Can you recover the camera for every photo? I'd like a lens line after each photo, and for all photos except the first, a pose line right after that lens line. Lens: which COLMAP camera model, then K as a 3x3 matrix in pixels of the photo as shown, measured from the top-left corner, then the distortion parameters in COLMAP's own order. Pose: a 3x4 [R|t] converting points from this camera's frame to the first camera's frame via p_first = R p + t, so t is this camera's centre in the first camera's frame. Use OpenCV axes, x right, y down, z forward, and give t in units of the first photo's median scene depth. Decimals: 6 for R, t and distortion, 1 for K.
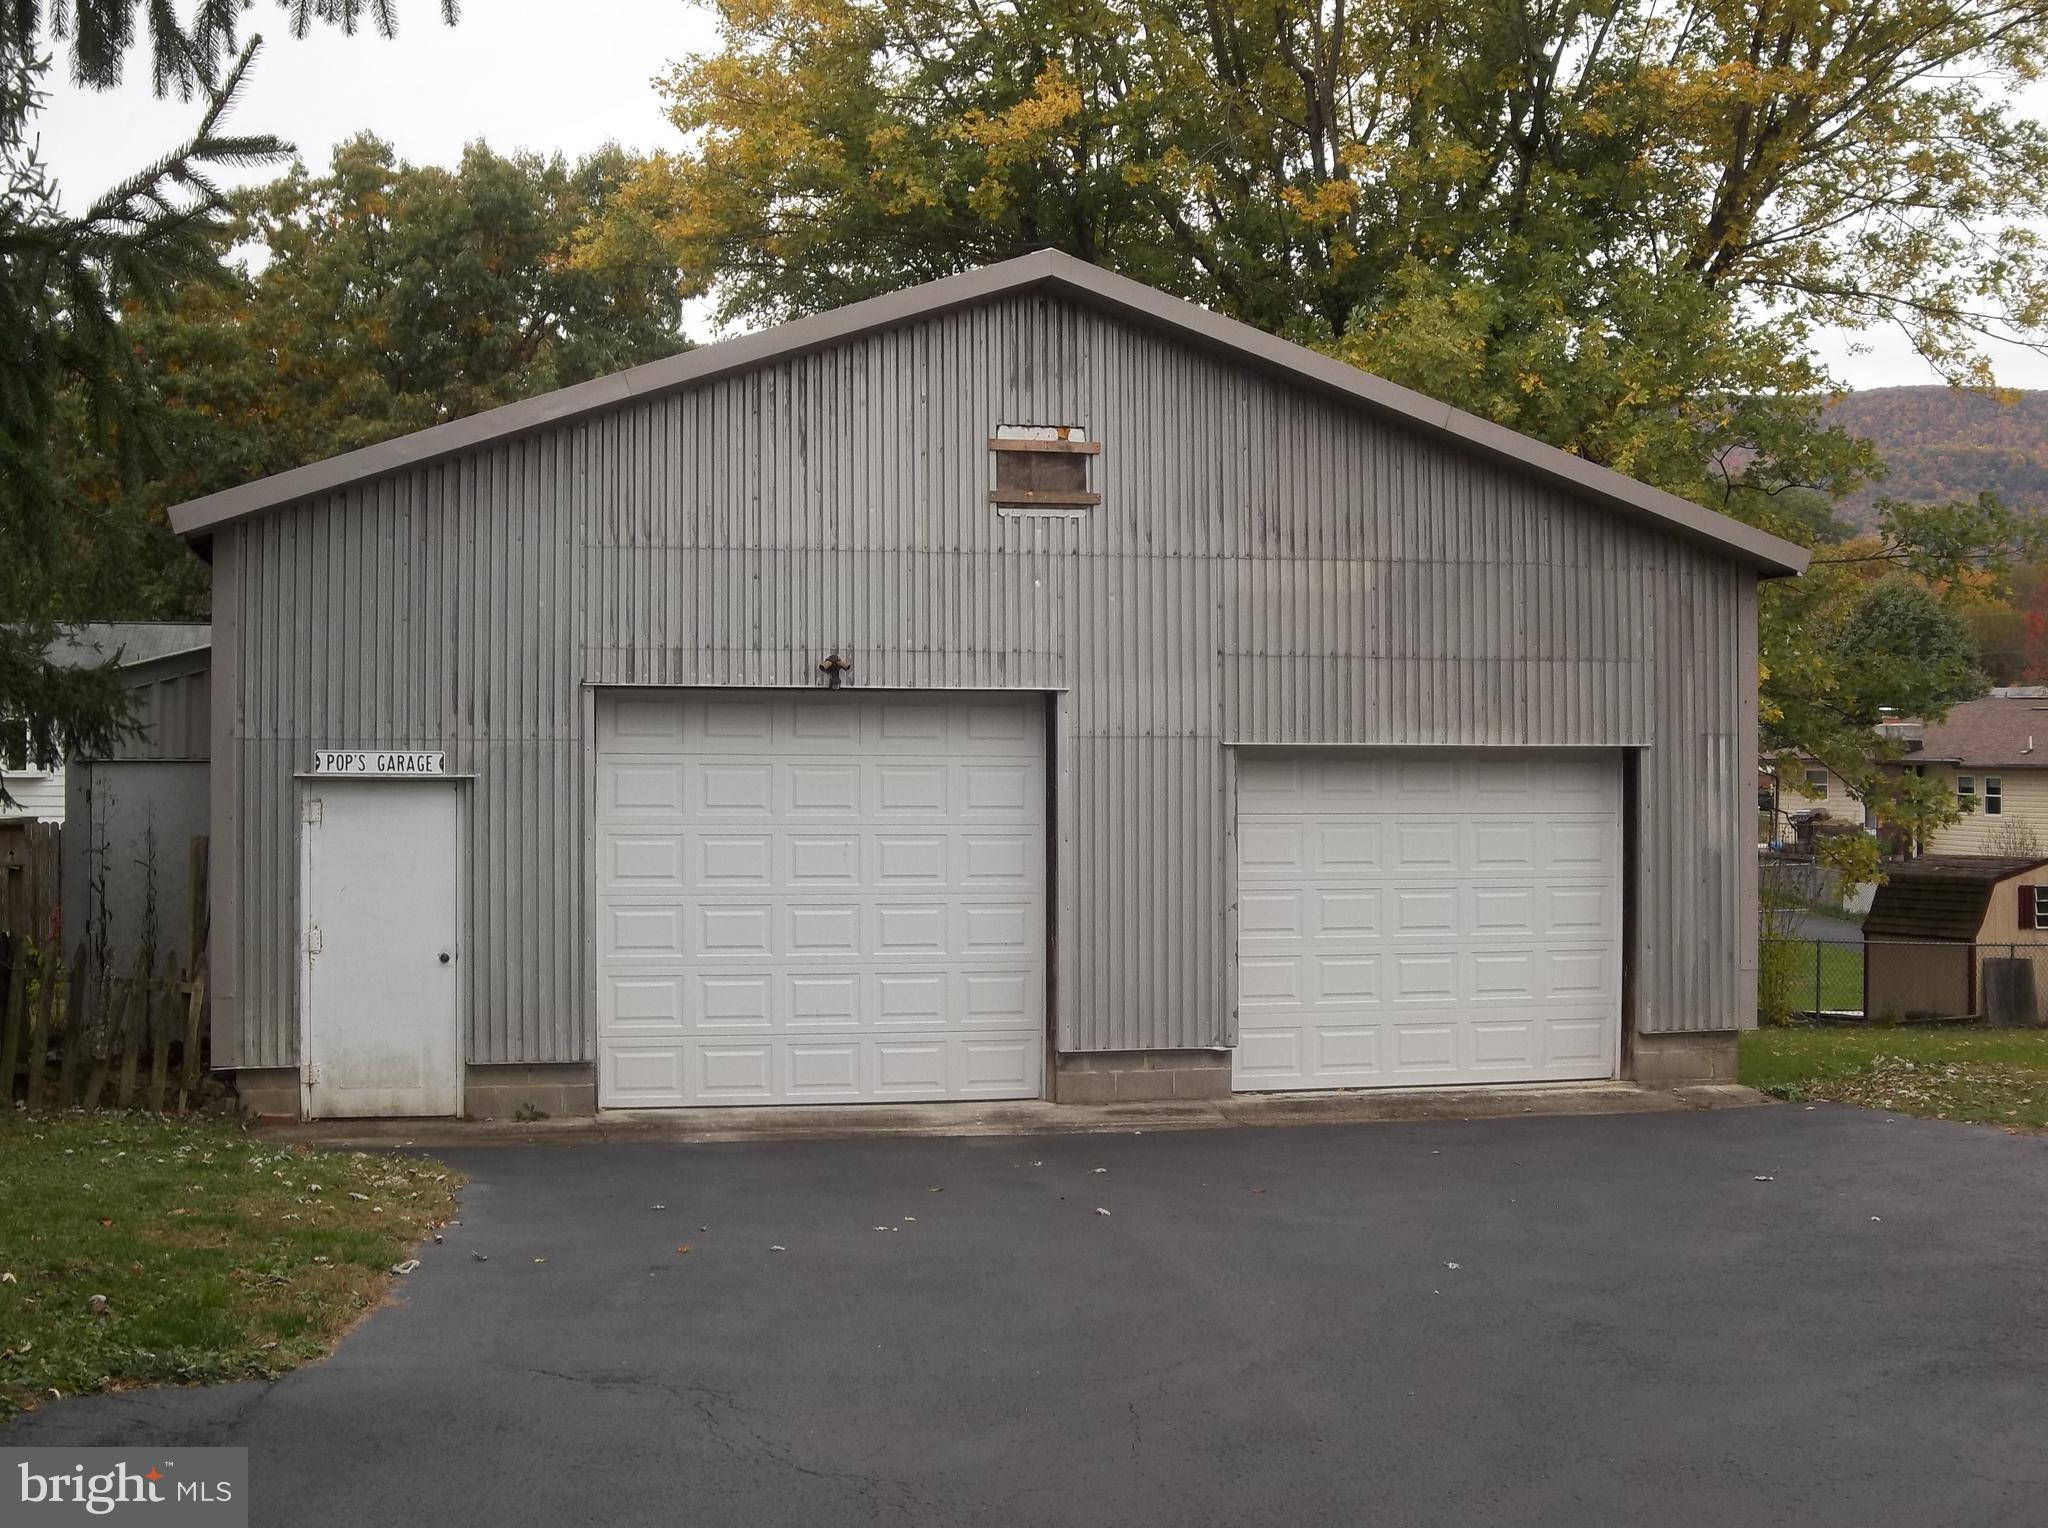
lens RADIAL K [[2618.8, 0, 1024.7], [0, 2618.8, 760.5], [0, 0, 1]] dist [-0.136123, 0.000000]
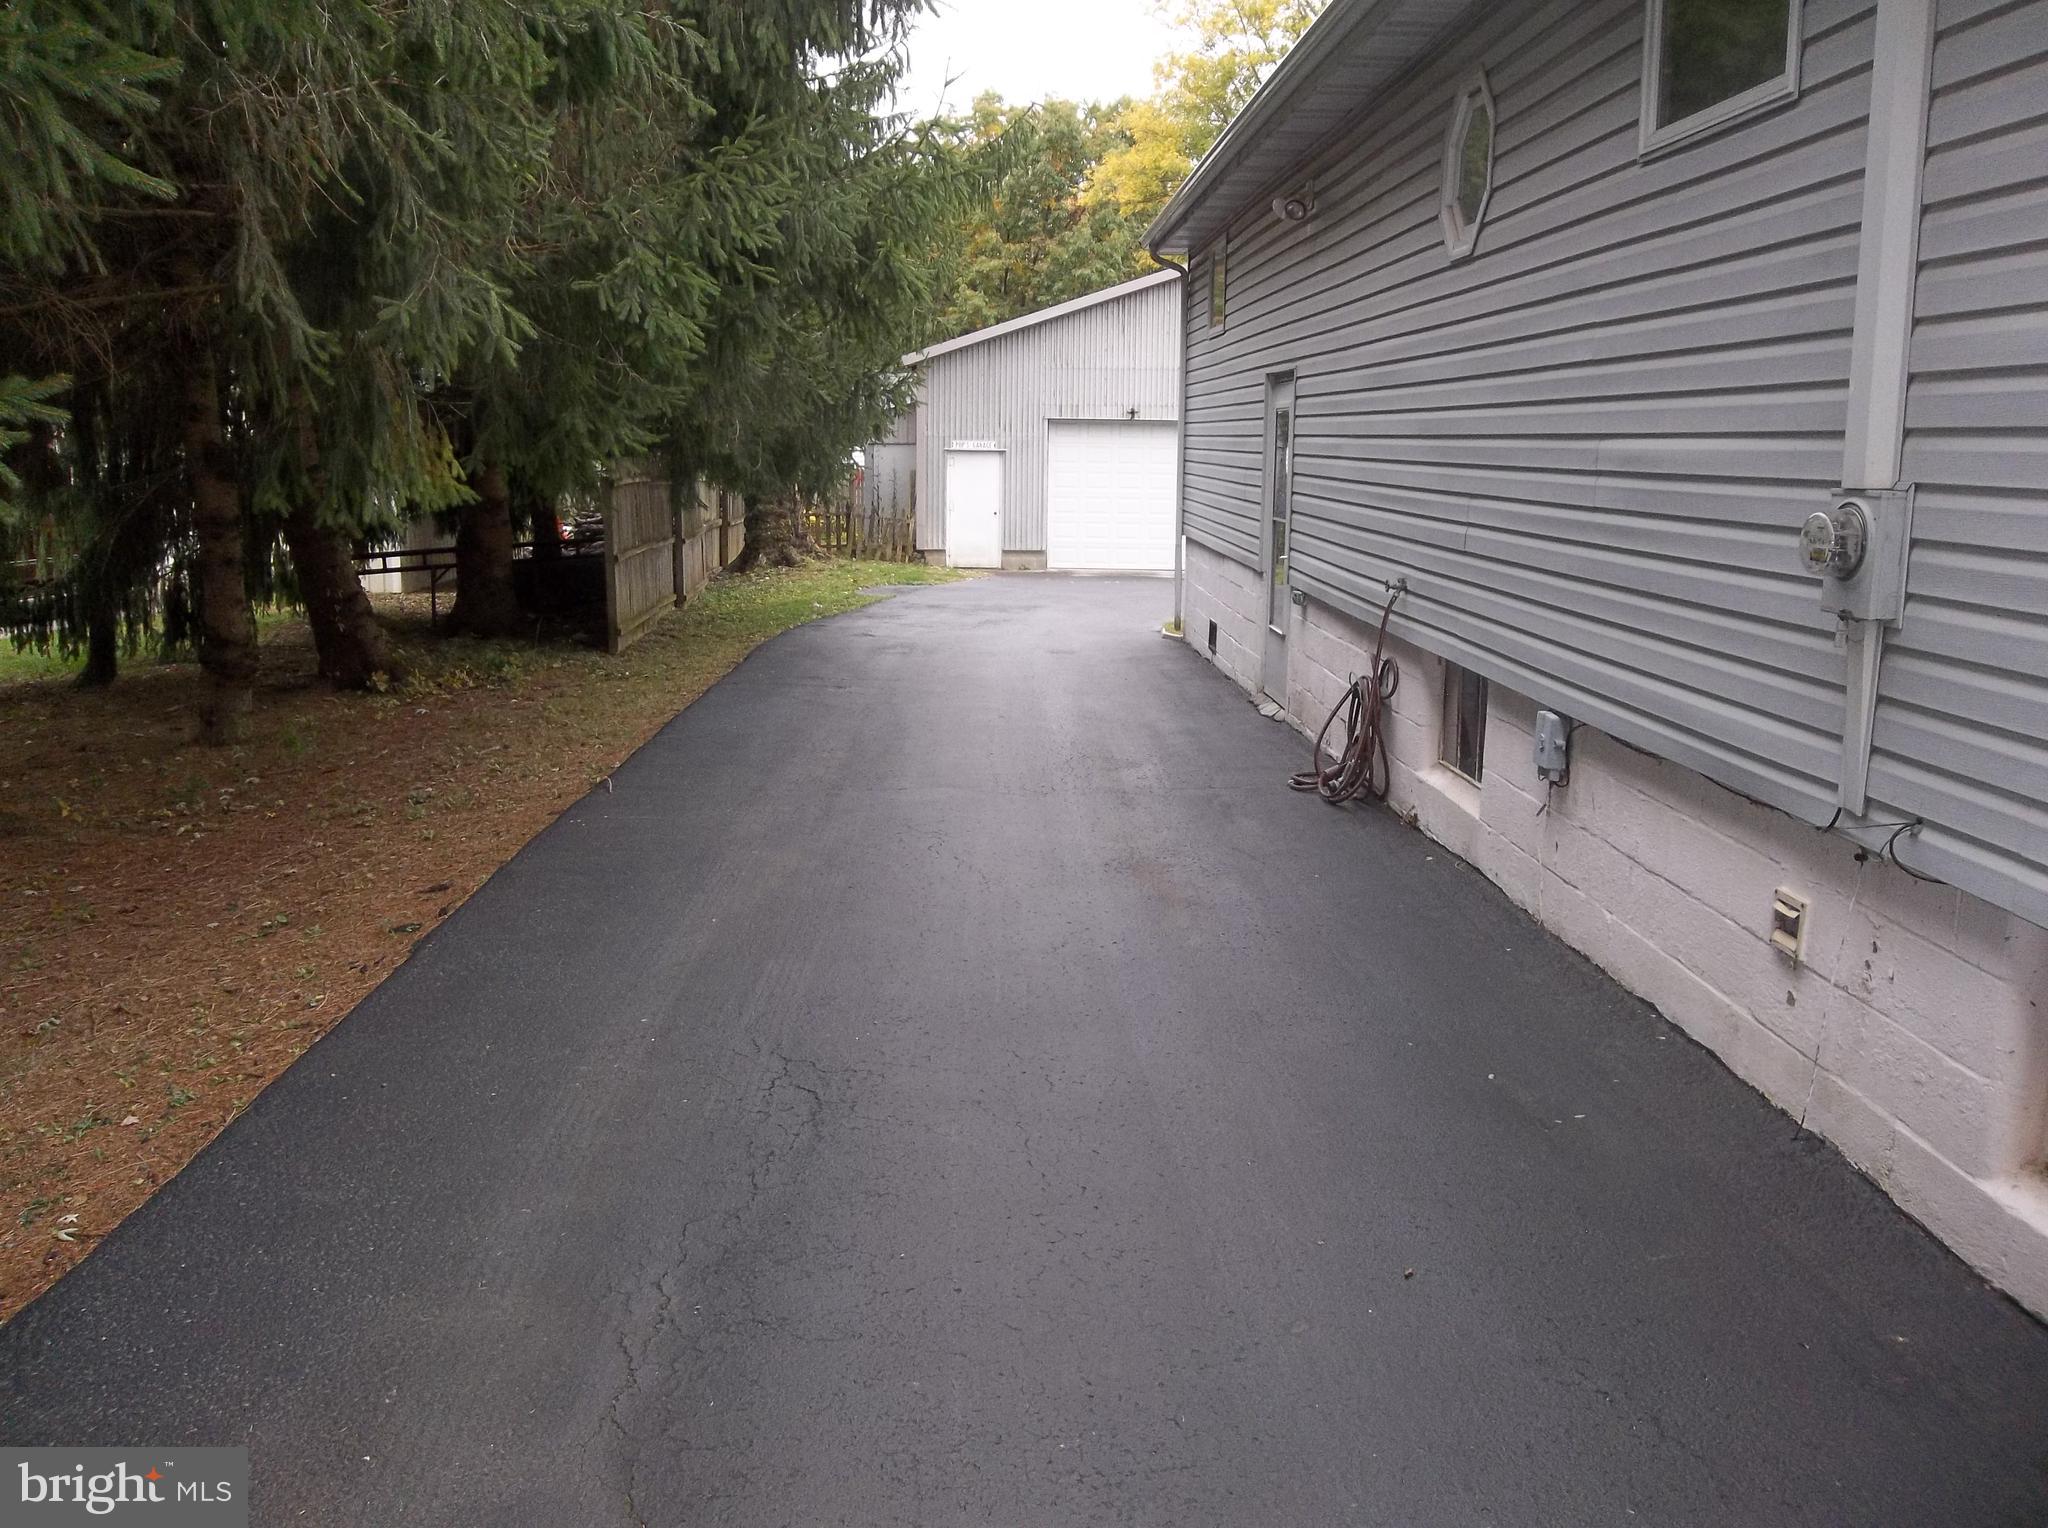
lens RADIAL K [[1721.8, 0, 1026.1], [0, 1721.8, 763.2], [0, 0, 1]] dist [0.003605, 0.001003]
pose [[0.972518, 0.050743, -0.227231, 0.261439], [-0.009372, 0.983703, 0.179558, 0.004587], [0.232639, -0.172494, 0.957144, -0.881417]]
